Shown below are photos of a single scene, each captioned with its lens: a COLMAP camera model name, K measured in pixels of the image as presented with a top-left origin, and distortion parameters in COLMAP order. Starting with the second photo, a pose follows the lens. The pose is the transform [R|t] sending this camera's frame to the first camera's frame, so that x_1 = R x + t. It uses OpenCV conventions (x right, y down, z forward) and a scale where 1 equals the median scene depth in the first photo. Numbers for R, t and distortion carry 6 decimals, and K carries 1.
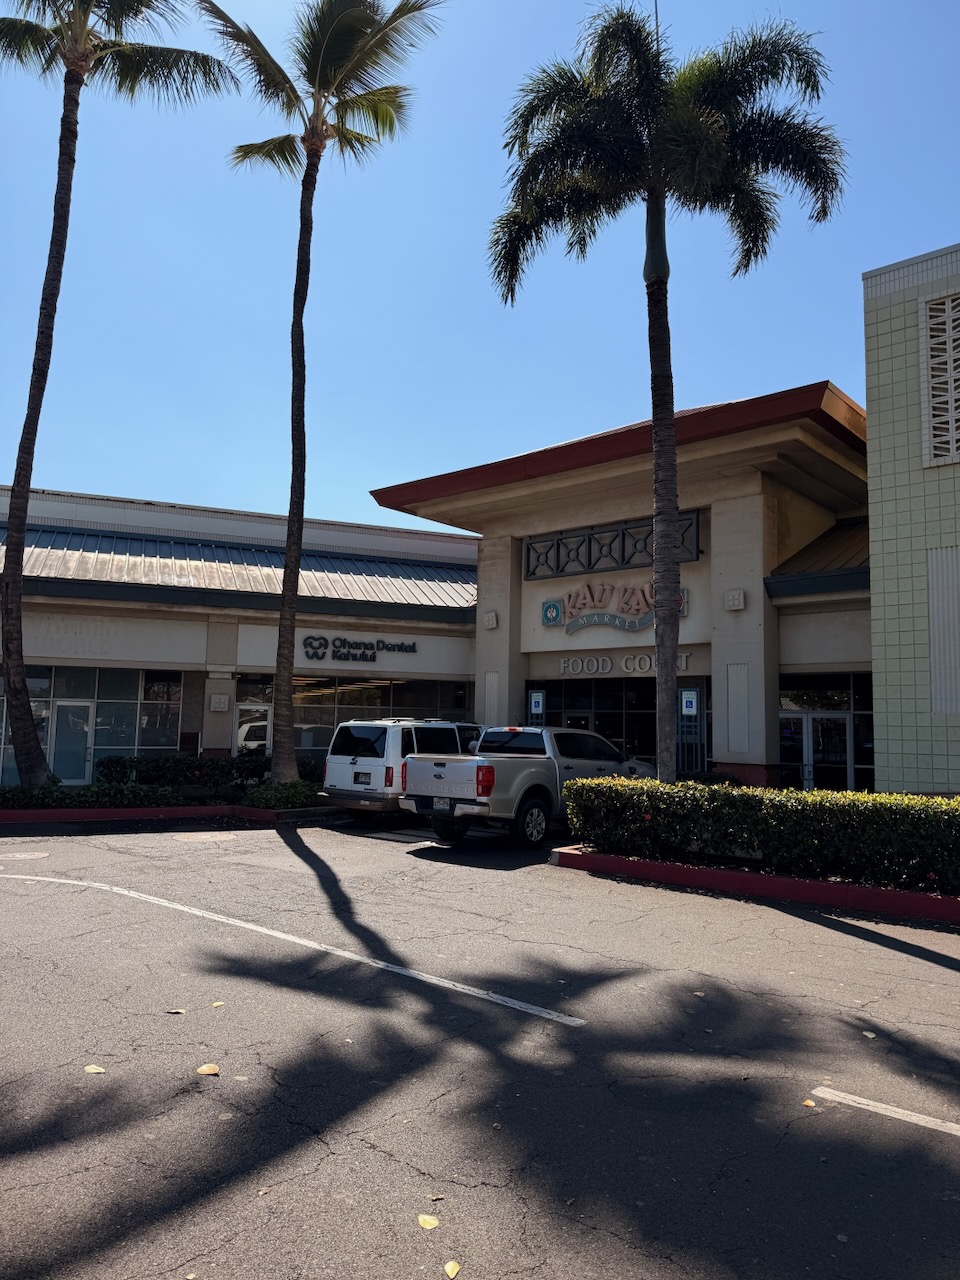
lens RADIAL K [[888.7, 0, 480.0], [0, 888.7, 640.0], [0, 0, 1]] dist [0.049628, -0.001327]
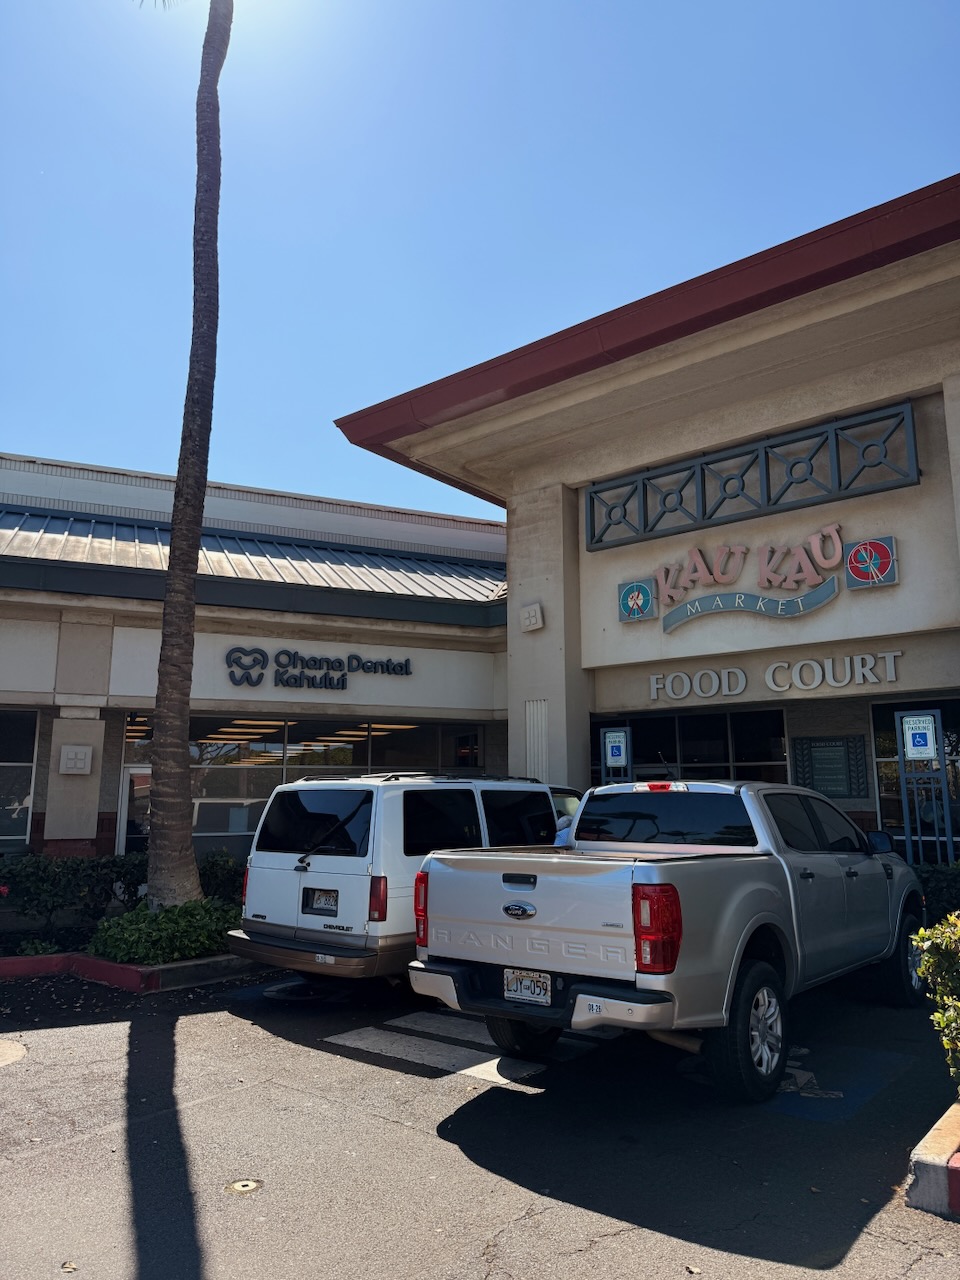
lens RADIAL K [[888.7, 0, 480.0], [0, 888.7, 640.0], [0, 0, 1]] dist [0.049628, -0.001327]
pose [[0.999242, -0.015415, 0.035740, -0.049880], [0.018274, 0.996539, -0.081091, 0.045871], [-0.034367, 0.081683, 0.996066, 0.410603]]
